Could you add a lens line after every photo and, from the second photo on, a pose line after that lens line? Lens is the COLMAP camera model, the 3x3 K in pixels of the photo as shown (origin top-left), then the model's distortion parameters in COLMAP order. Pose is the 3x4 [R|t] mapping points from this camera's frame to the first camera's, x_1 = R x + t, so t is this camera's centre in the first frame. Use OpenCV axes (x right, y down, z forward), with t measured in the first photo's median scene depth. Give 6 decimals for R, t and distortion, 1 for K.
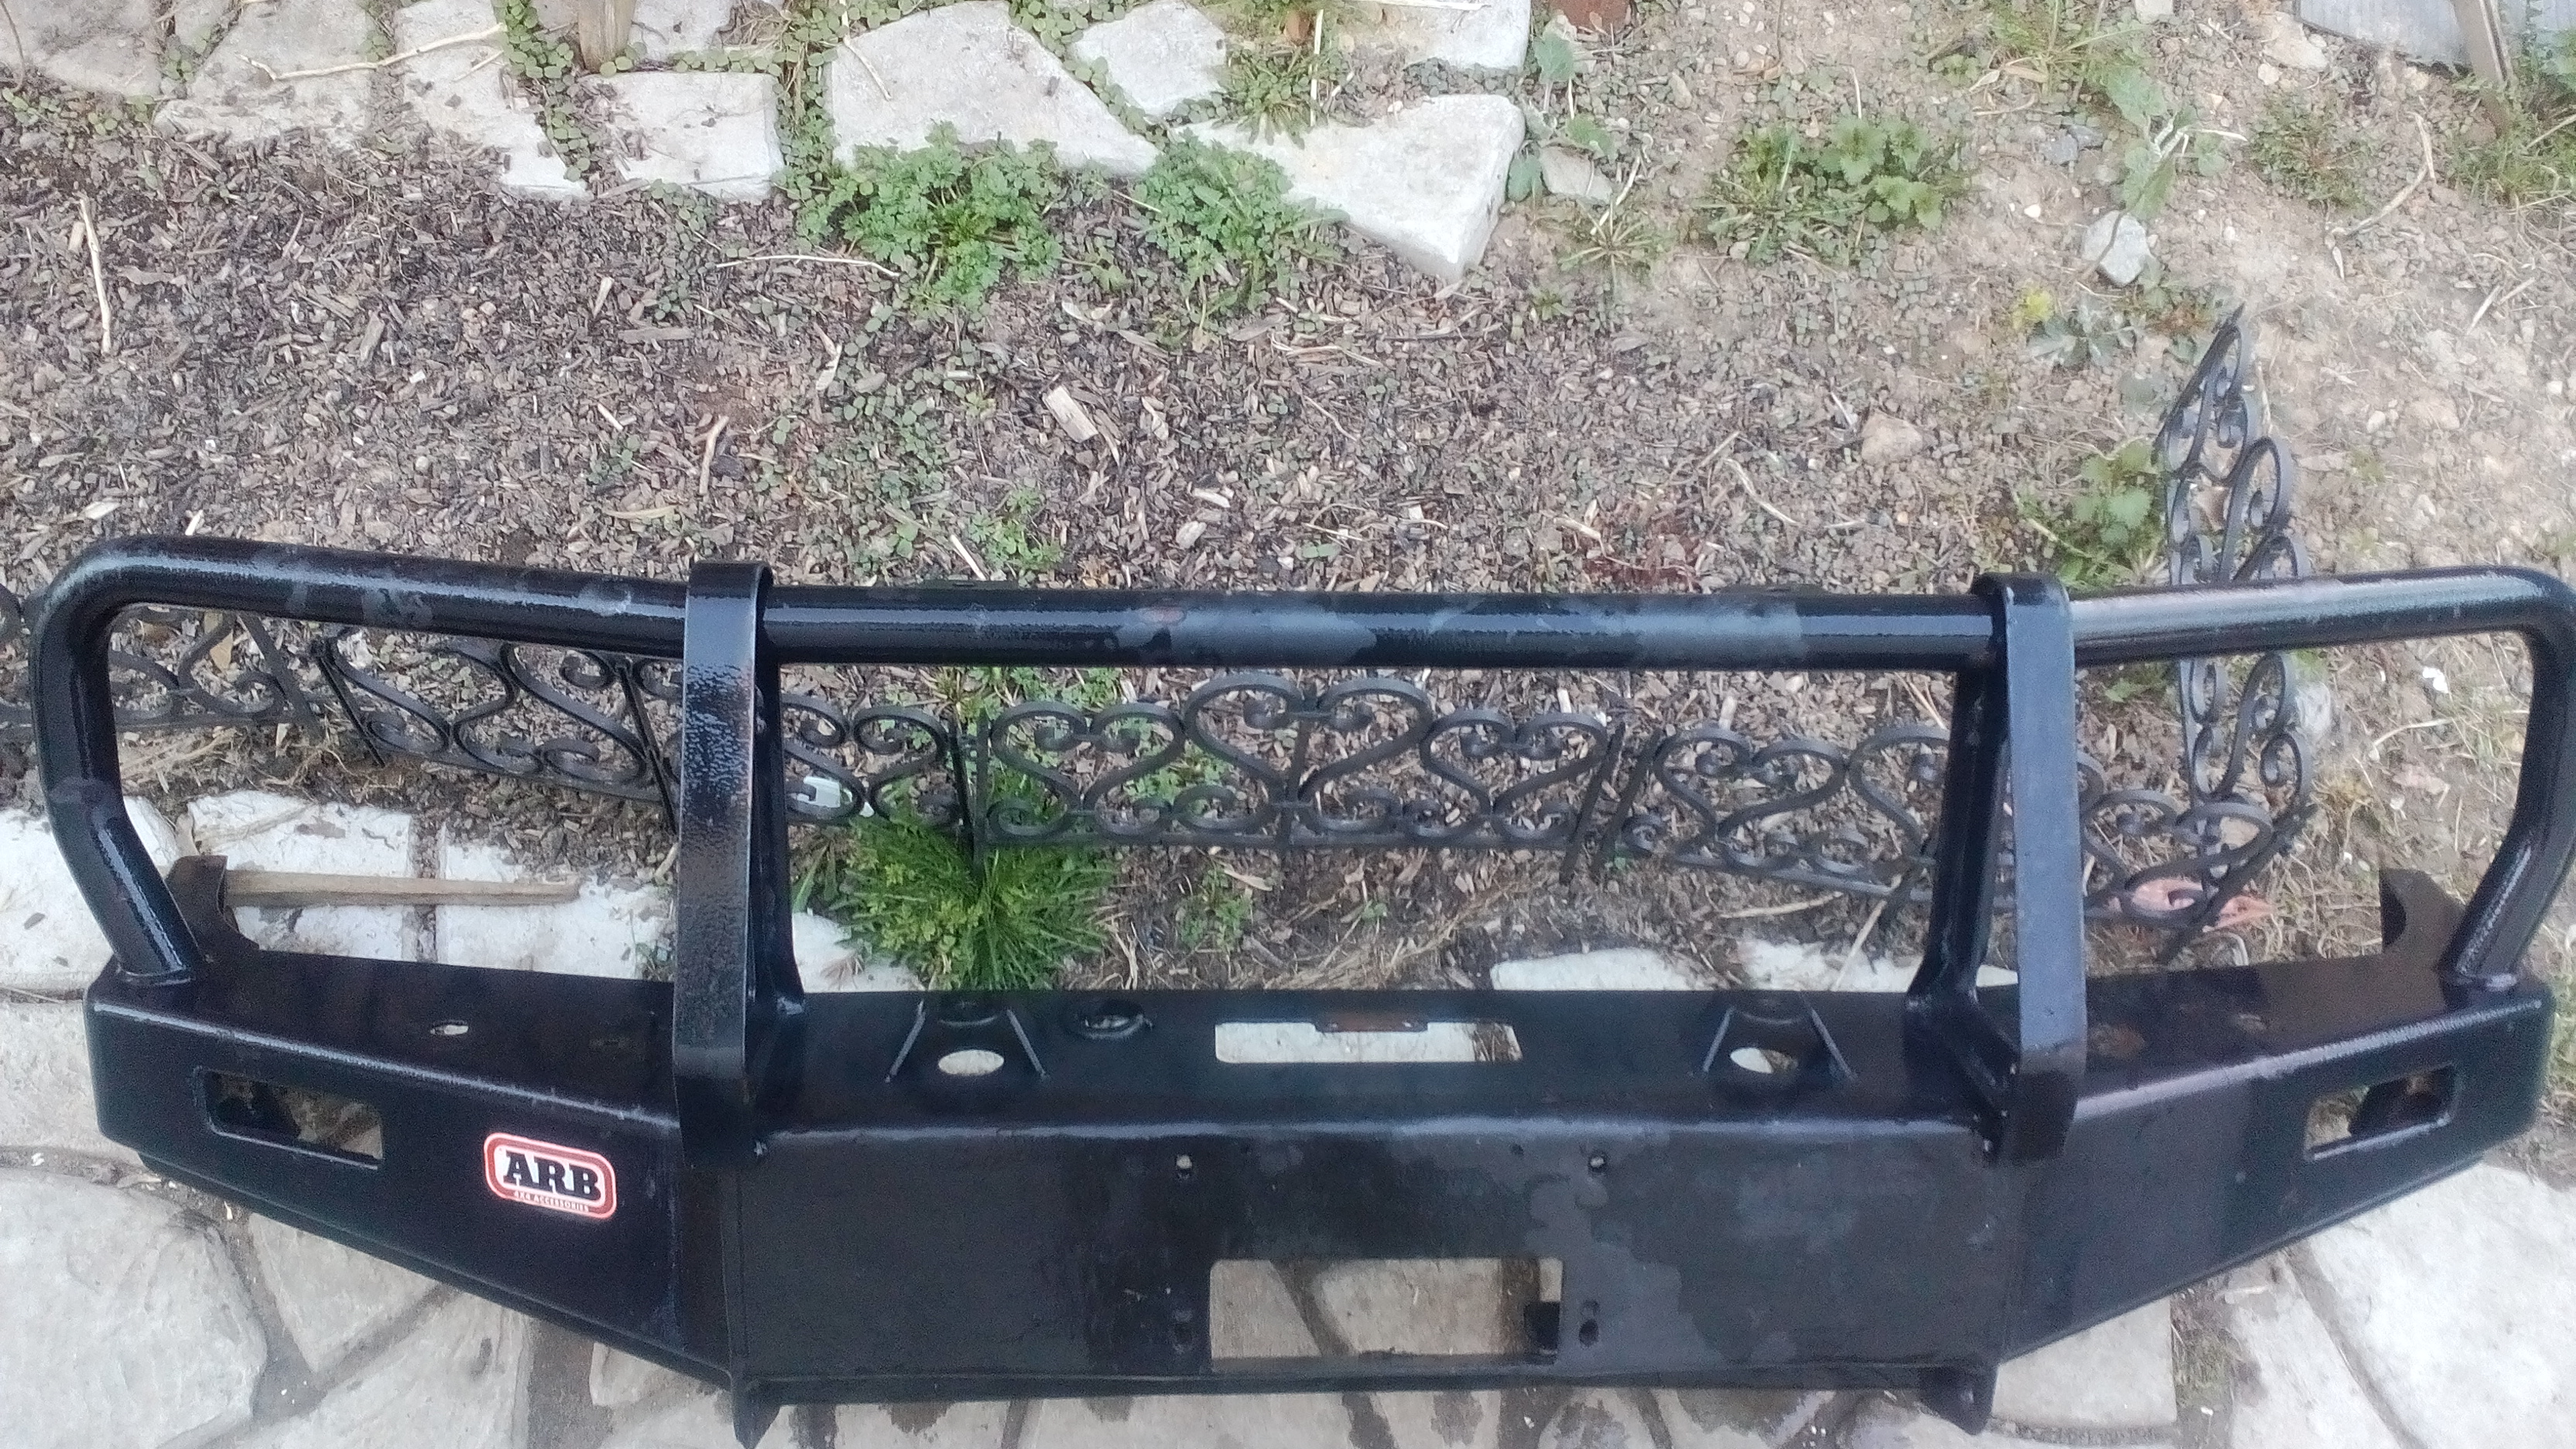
lens RADIAL K [[2224.9, 0, 1288.0], [0, 2224.9, 724.5], [0, 0, 1]] dist [0.040971, -0.119433]
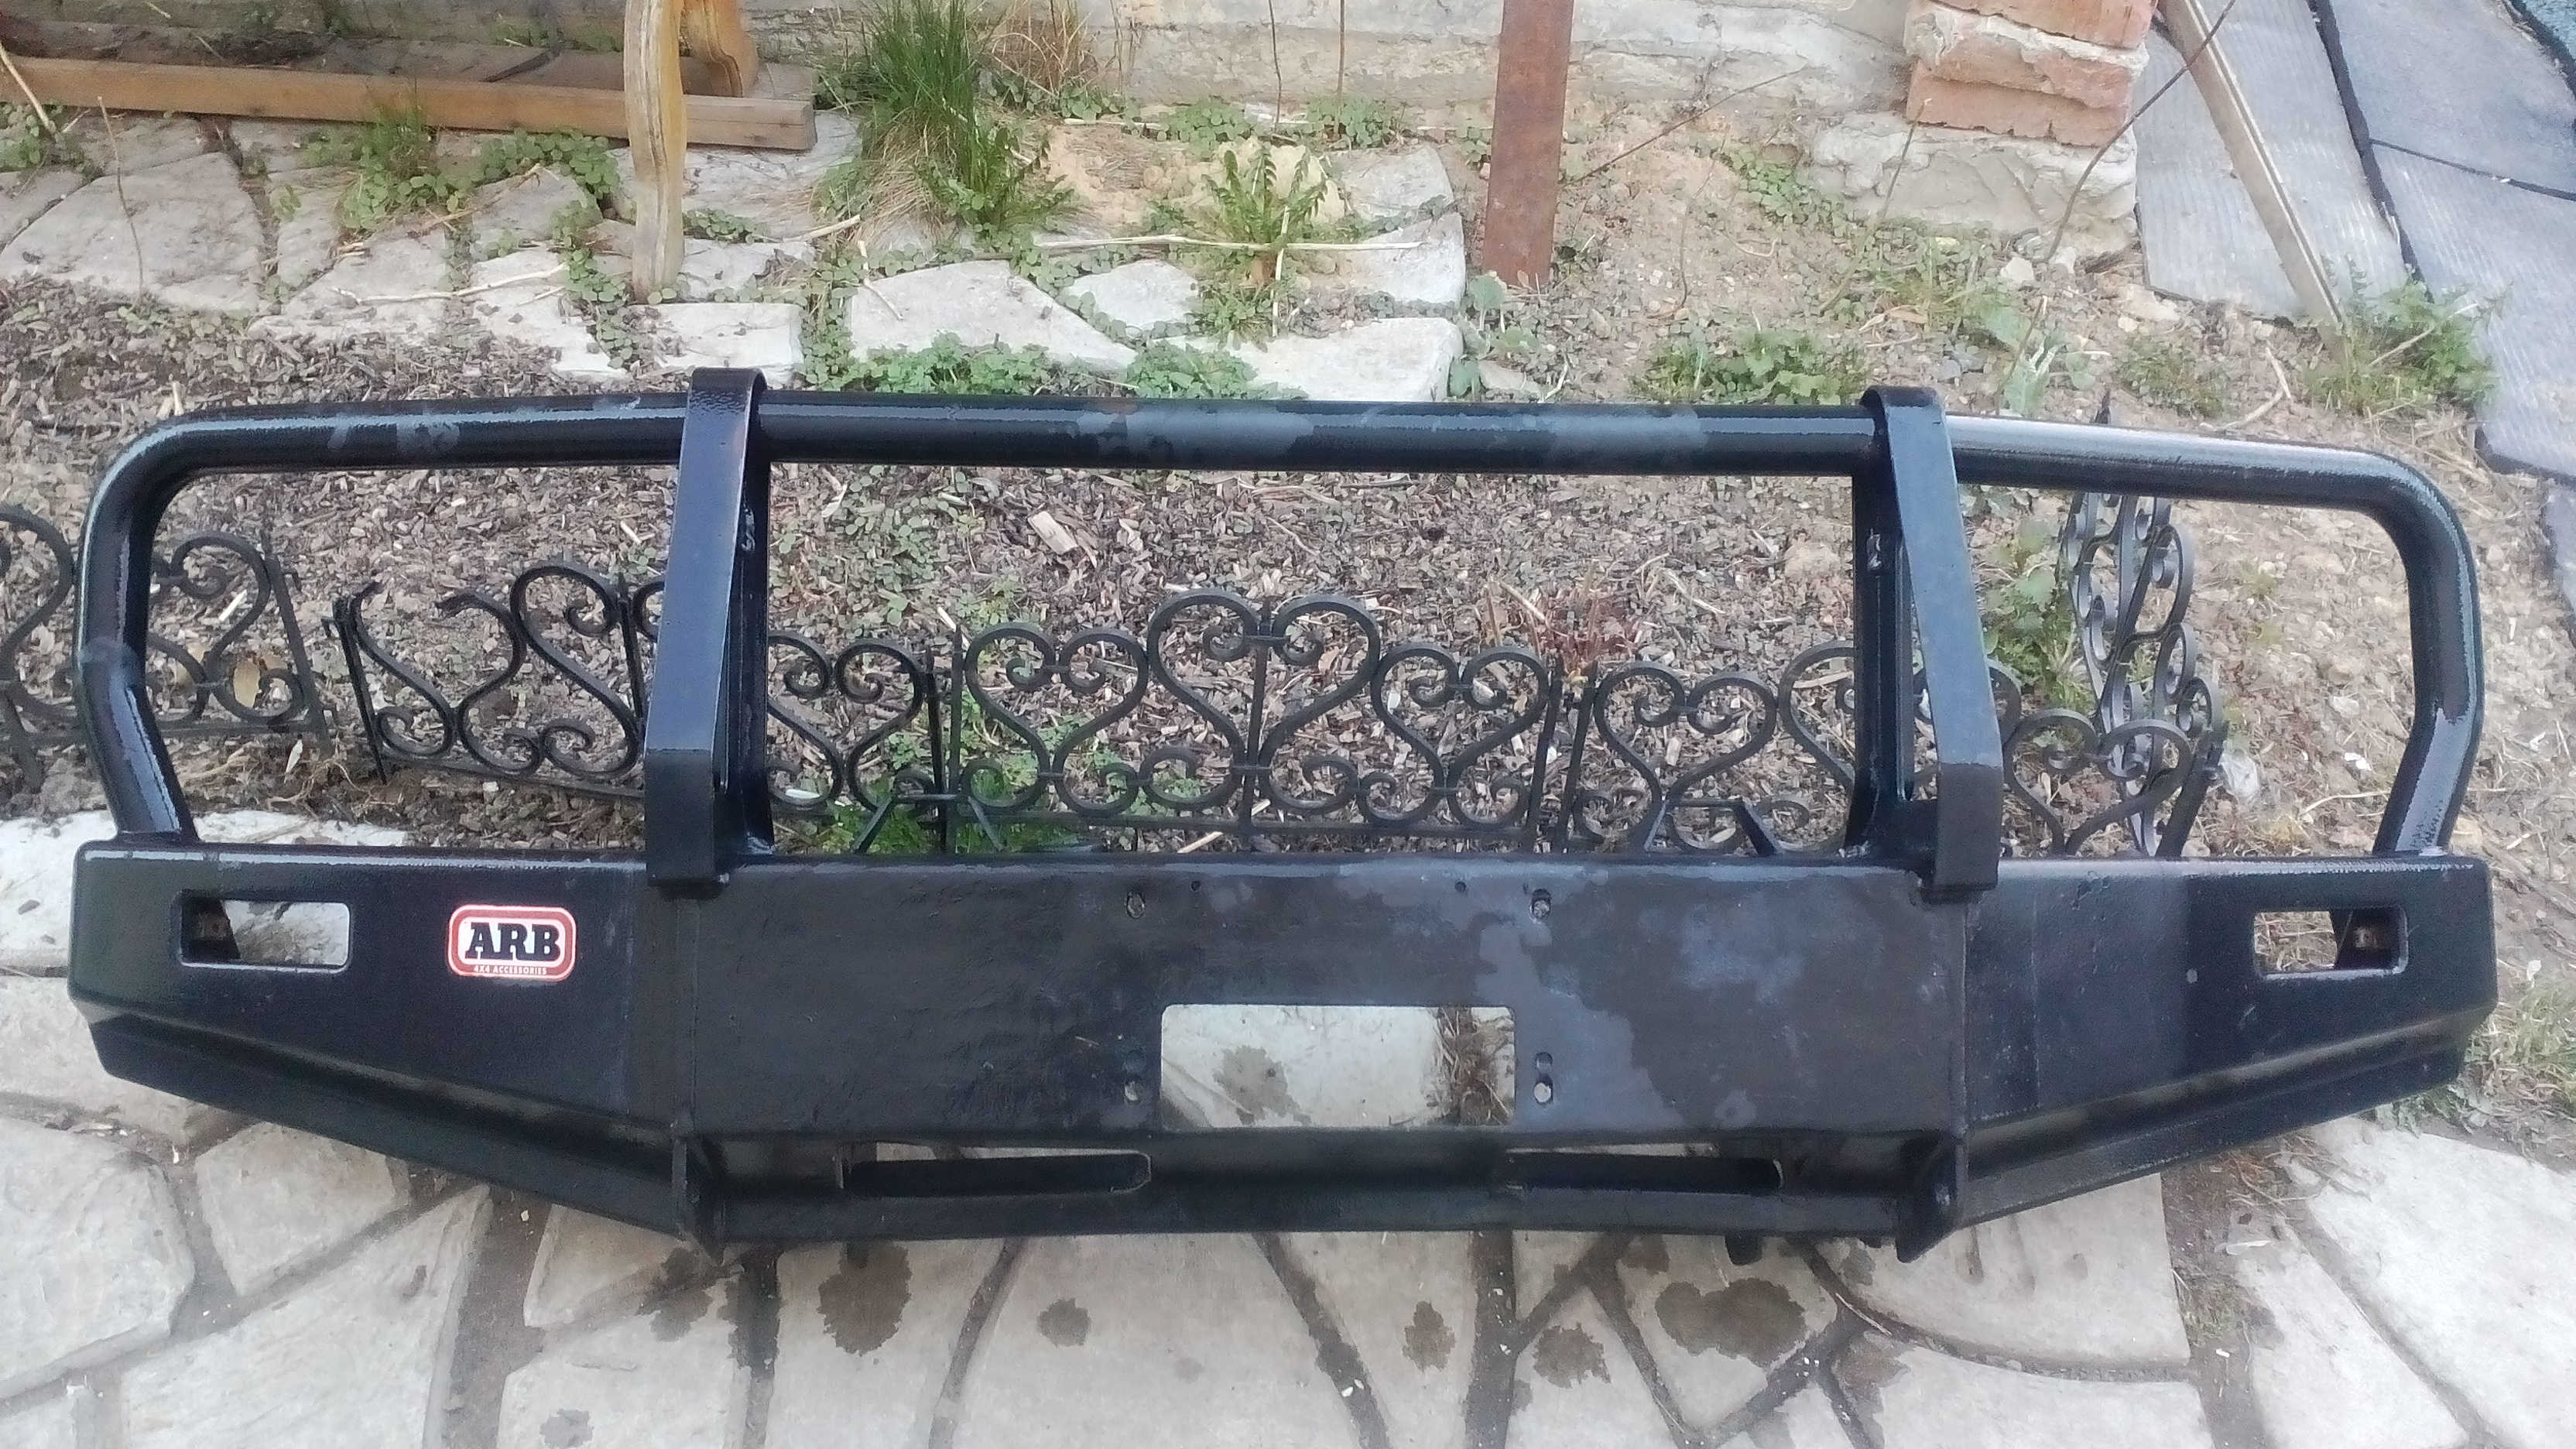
lens RADIAL K [[2222.3, 0, 1288.0], [0, 2222.3, 724.5], [0, 0, 1]] dist [0.057765, -0.153698]
pose [[0.999847, -0.017193, -0.003279, 0.019301], [0.014978, 0.937407, -0.347913, 0.329055], [0.009055, 0.347811, 0.937521, 0.011728]]
